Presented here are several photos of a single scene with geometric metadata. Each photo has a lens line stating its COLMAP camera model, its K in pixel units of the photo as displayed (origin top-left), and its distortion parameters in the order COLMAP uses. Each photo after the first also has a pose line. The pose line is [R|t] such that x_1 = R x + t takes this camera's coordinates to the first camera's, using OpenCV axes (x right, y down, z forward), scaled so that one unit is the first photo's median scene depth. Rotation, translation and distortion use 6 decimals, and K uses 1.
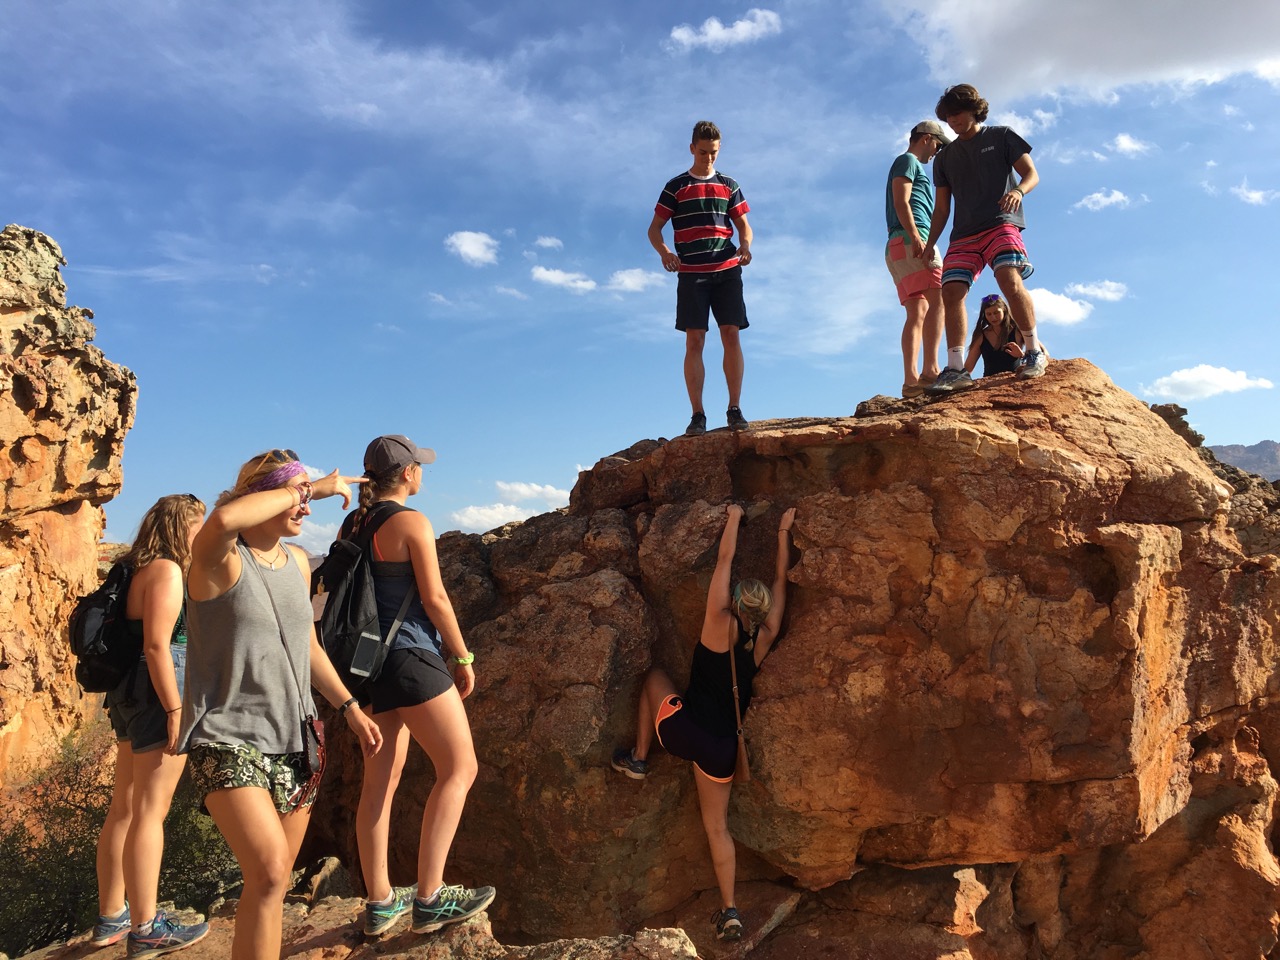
lens RADIAL K [[1096.3, 0, 640.0], [0, 1096.3, 480.0], [0, 0, 1]] dist [0.077343, -0.099416]
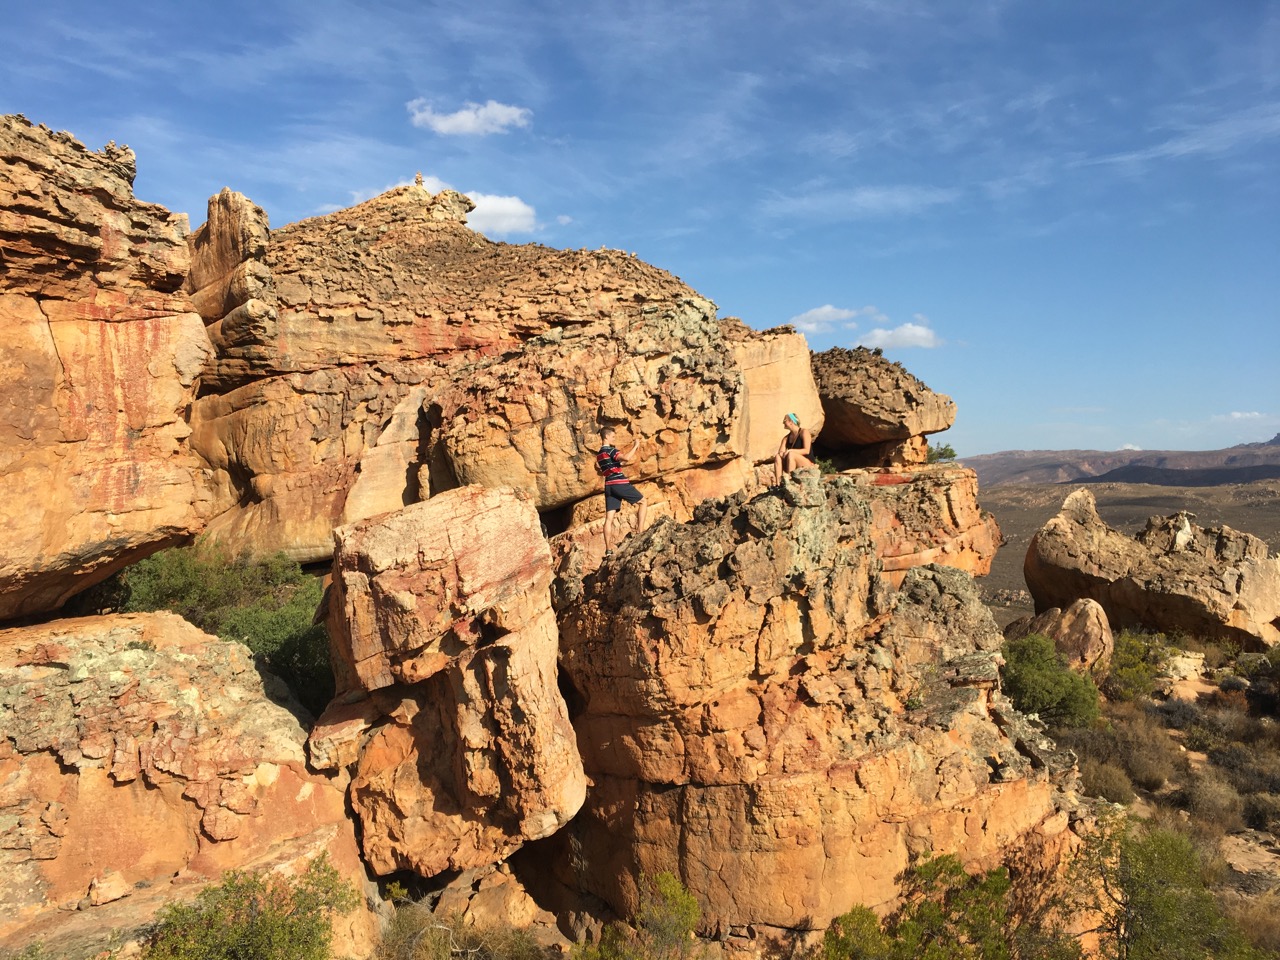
lens RADIAL K [[1094.8, 0, 640.0], [0, 1094.8, 480.0], [0, 0, 1]] dist [0.010707, -0.014820]
pose [[0.520586, 0.046779, -0.852527, 0.863869], [0.050797, 0.995032, 0.085618, -0.105132], [0.852297, -0.087877, 0.515624, 0.072881]]
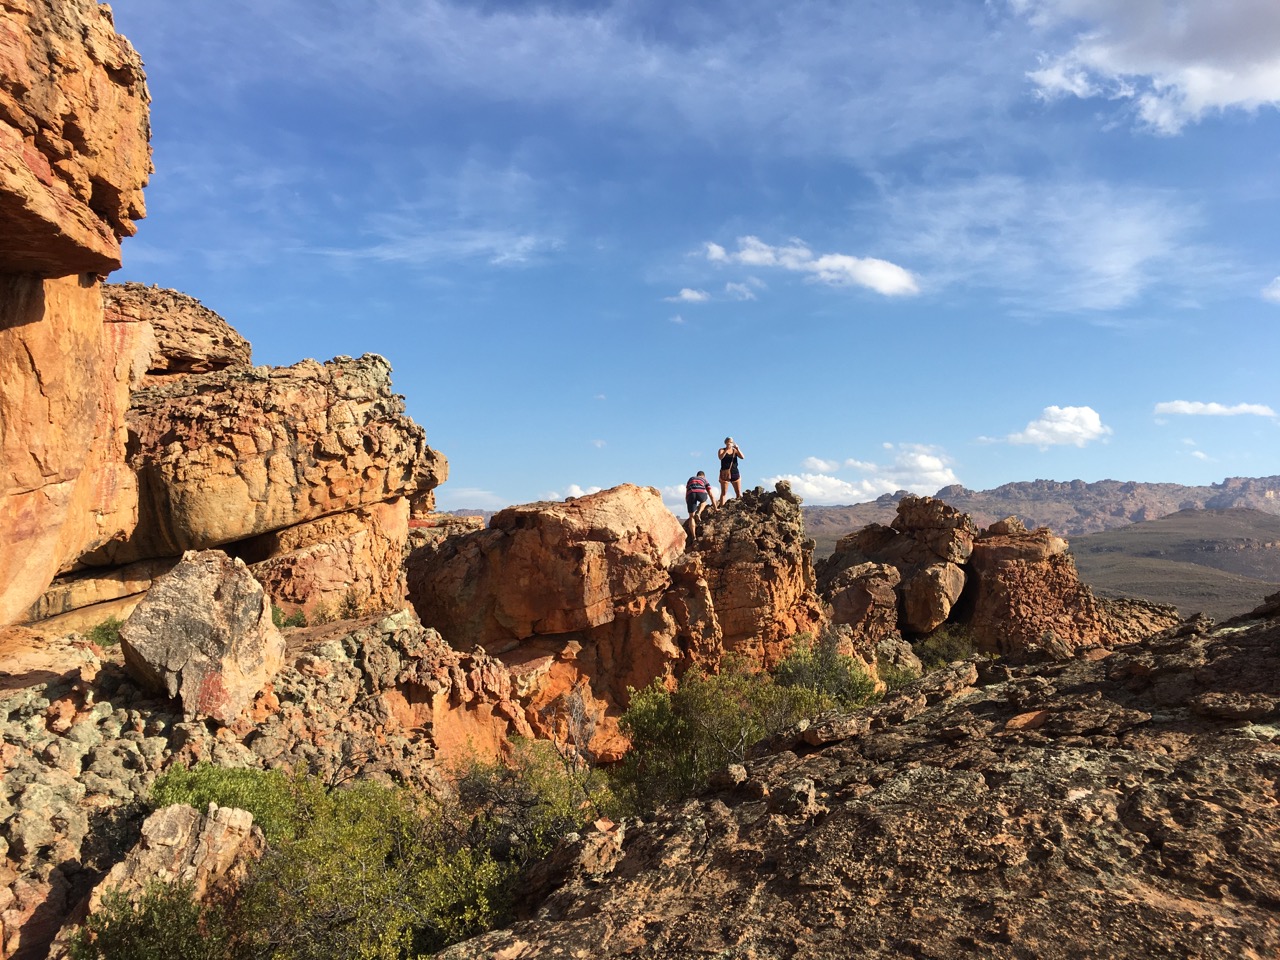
lens RADIAL K [[1096.3, 0, 640.0], [0, 1096.3, 480.0], [0, 0, 1]] dist [0.077343, -0.099416]
pose [[0.950665, 0.024119, -0.309281, 0.496279], [-0.015127, 0.999391, 0.031437, -0.080642], [0.309851, -0.025207, 0.950451, -0.691732]]
